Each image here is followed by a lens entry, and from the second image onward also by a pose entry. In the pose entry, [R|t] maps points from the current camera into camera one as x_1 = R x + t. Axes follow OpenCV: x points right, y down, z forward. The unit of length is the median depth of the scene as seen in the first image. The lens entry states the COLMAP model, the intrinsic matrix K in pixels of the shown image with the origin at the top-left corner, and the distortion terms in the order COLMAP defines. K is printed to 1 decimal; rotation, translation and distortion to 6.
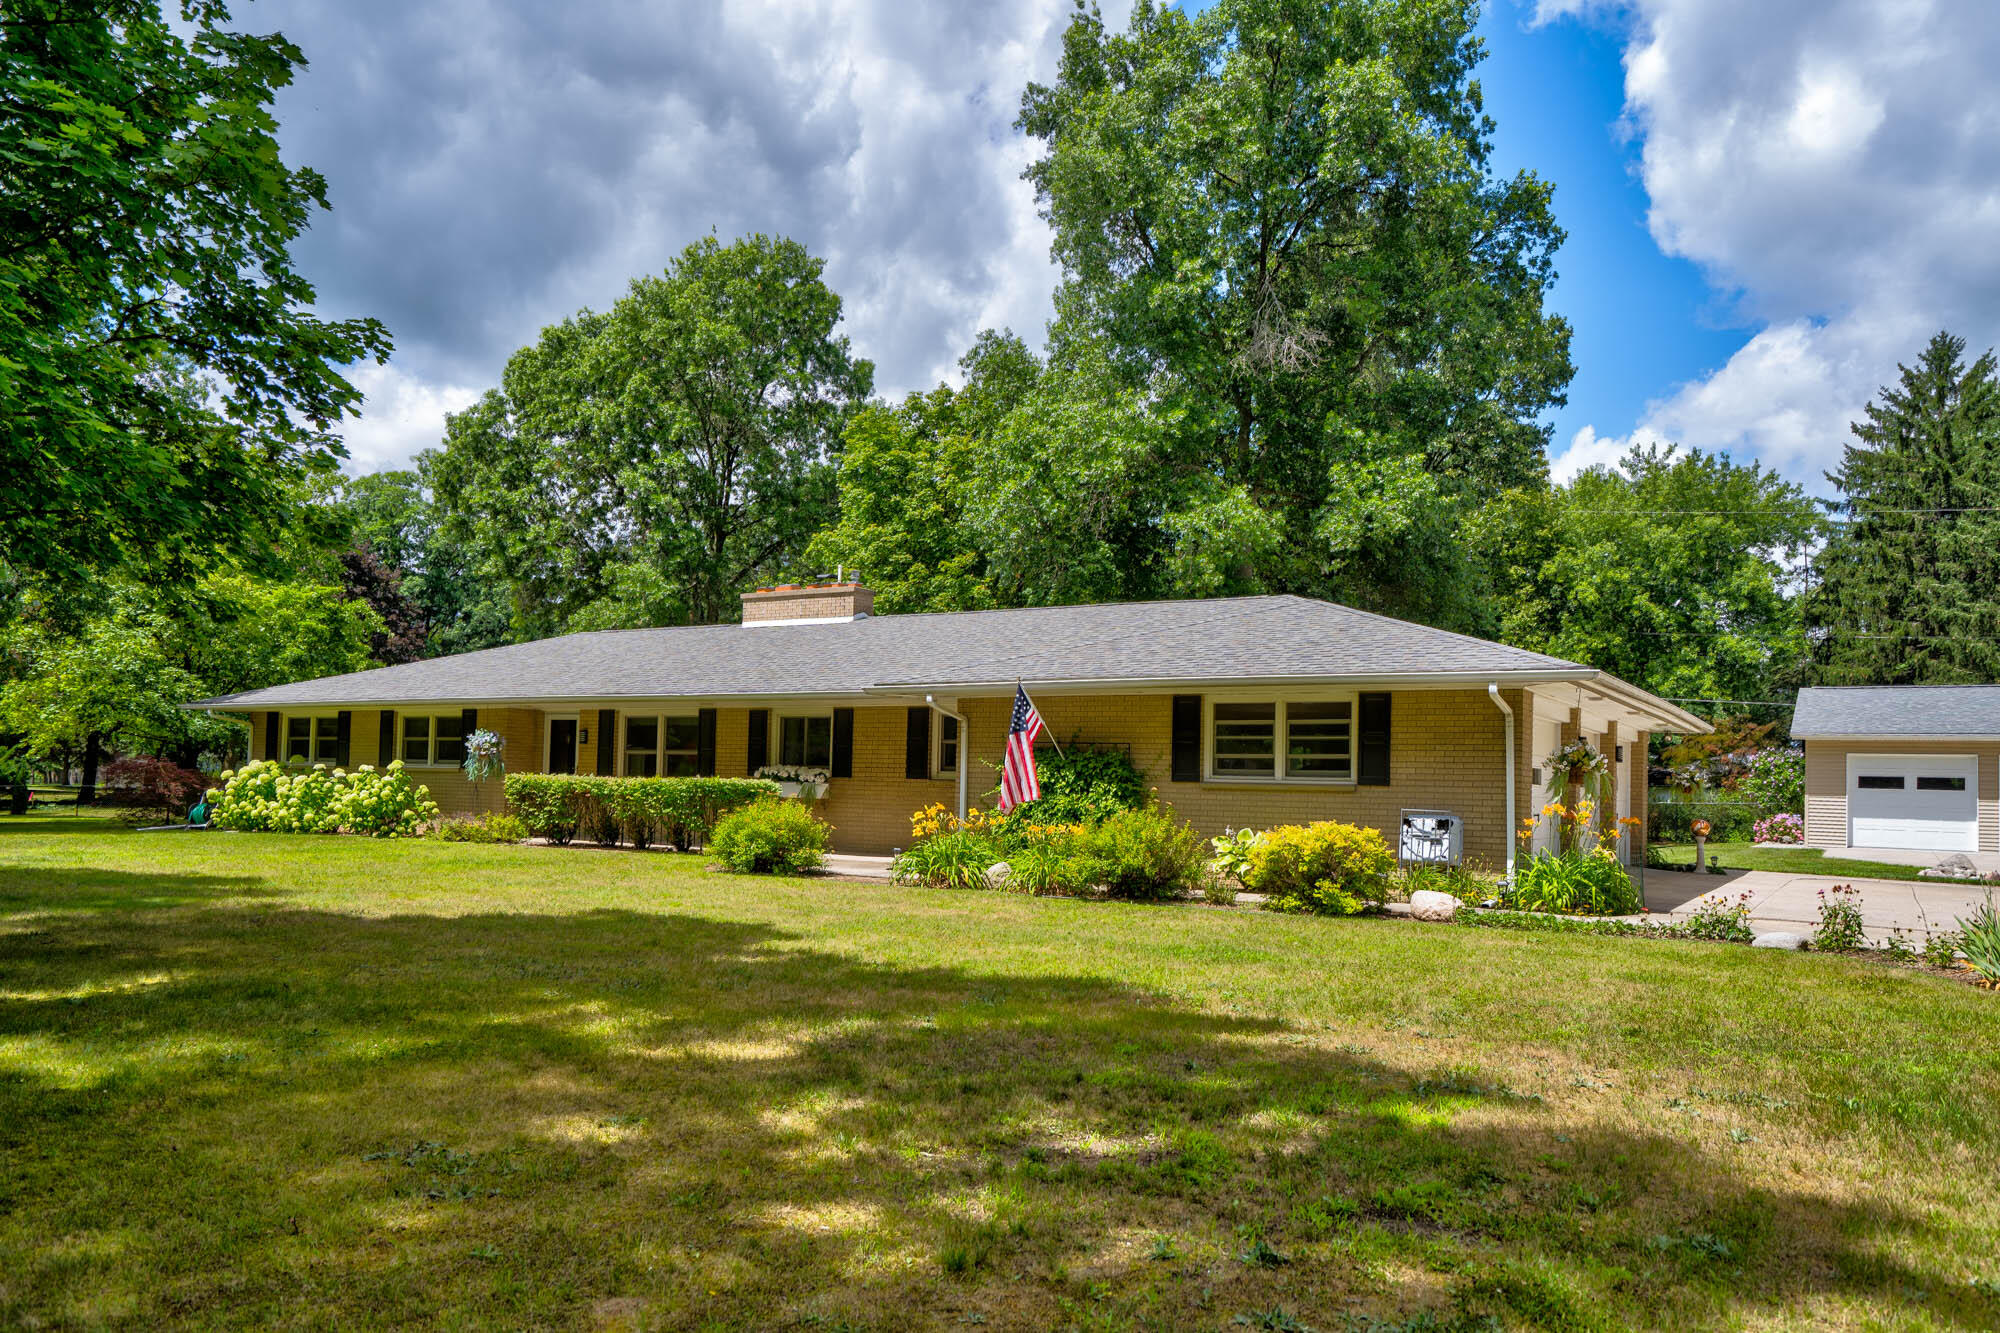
lens RADIAL K [[1406.2, 0, 995.3], [0, 1406.2, 700.4], [0, 0, 1]] dist [0.000241, -0.002497]
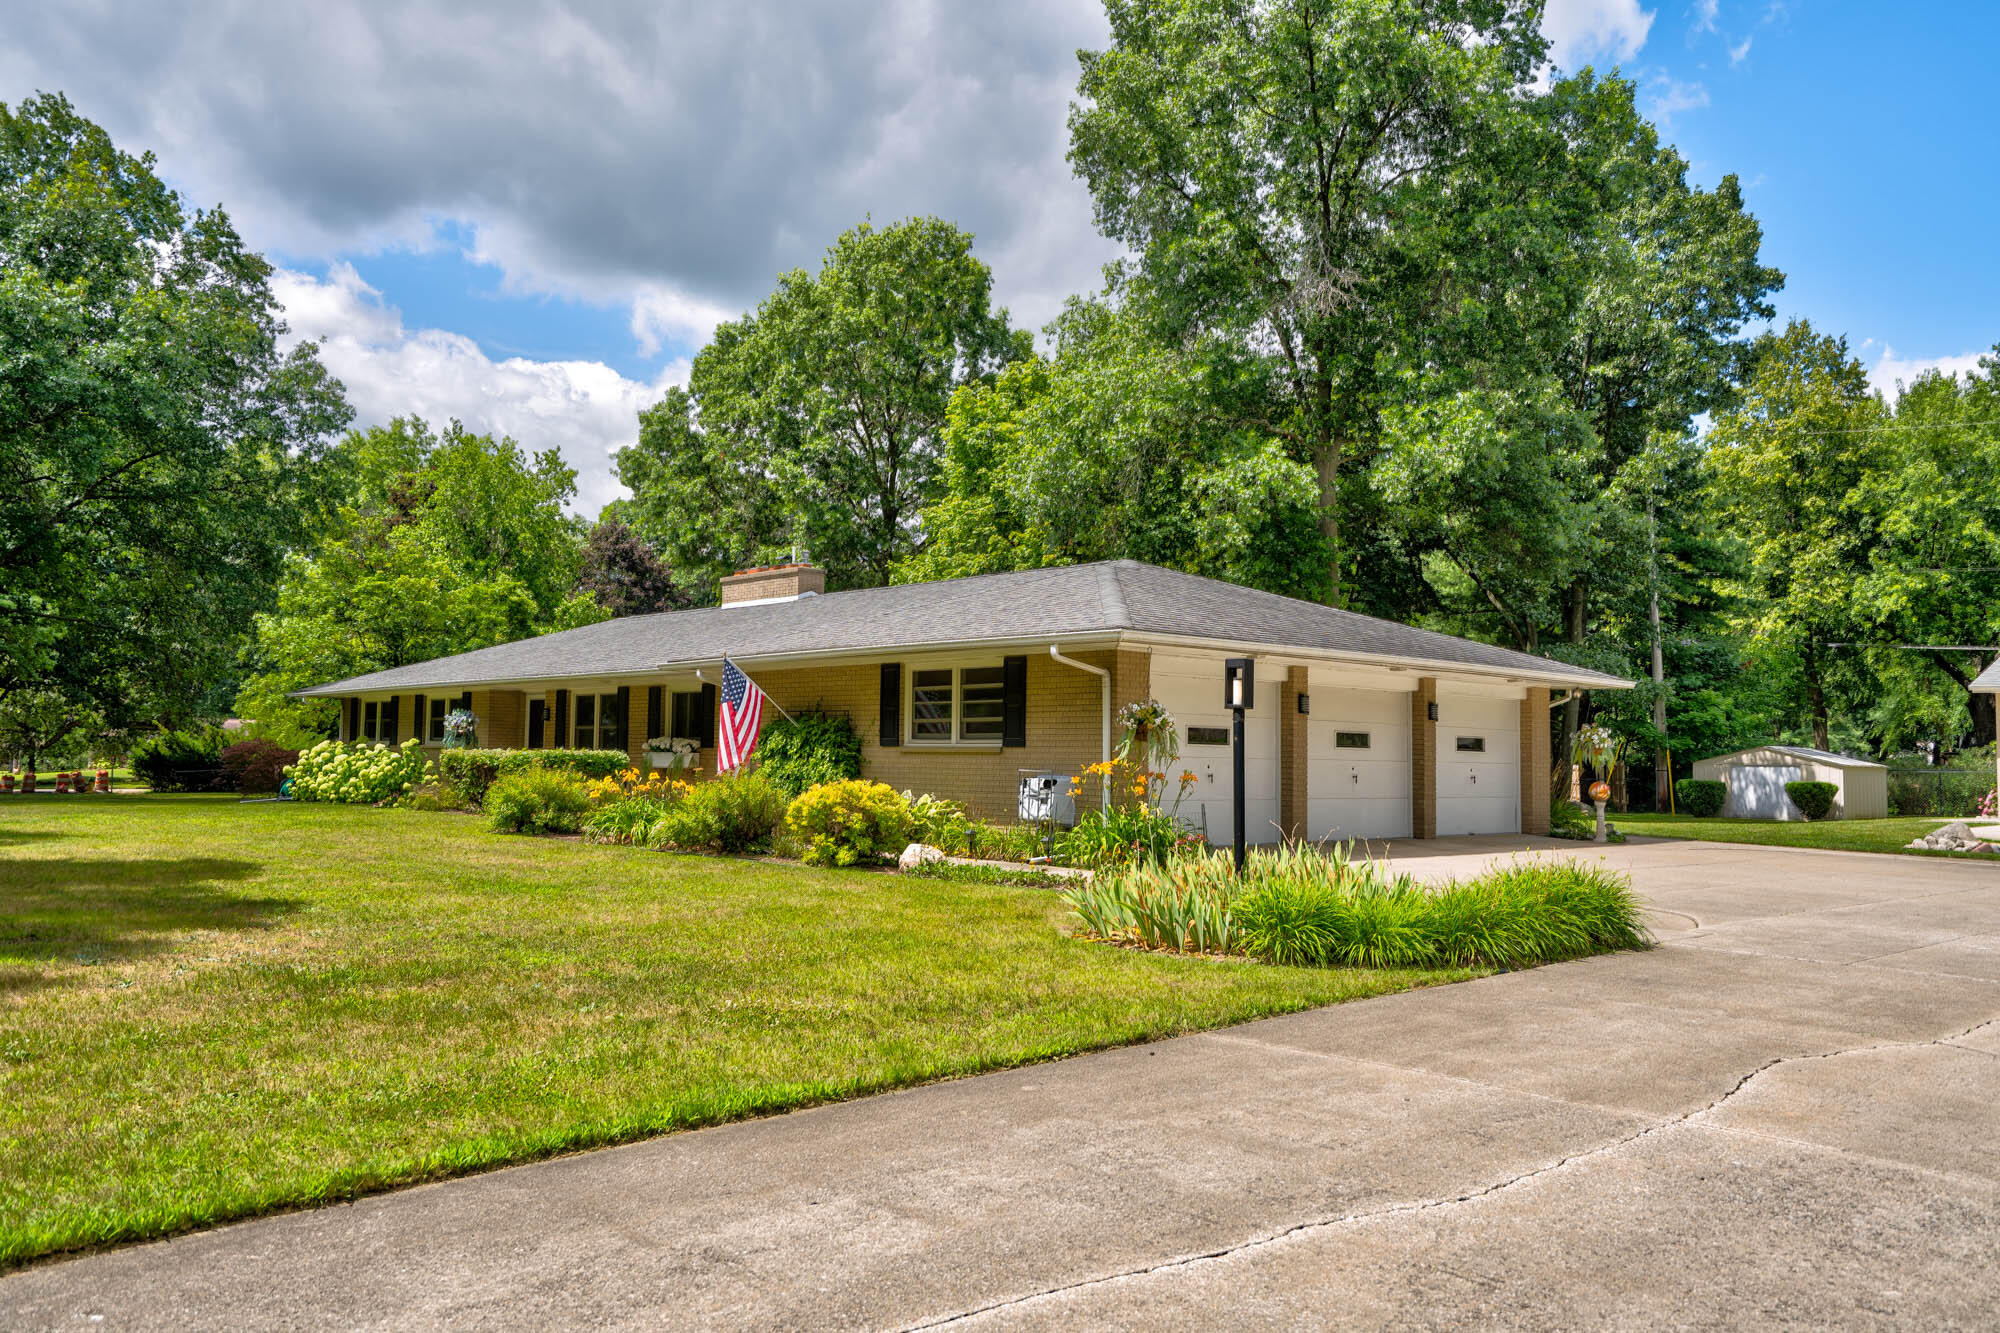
lens RADIAL K [[1488.9, 0, 999.0], [0, 1488.9, 628.5], [0, 0, 1]] dist [0.033863, 0.004562]
pose [[0.965927, -0.032934, -0.256710, 0.244640], [0.025429, 0.999148, -0.032500, 0.004069], [0.257561, 0.024865, 0.965942, -0.026039]]
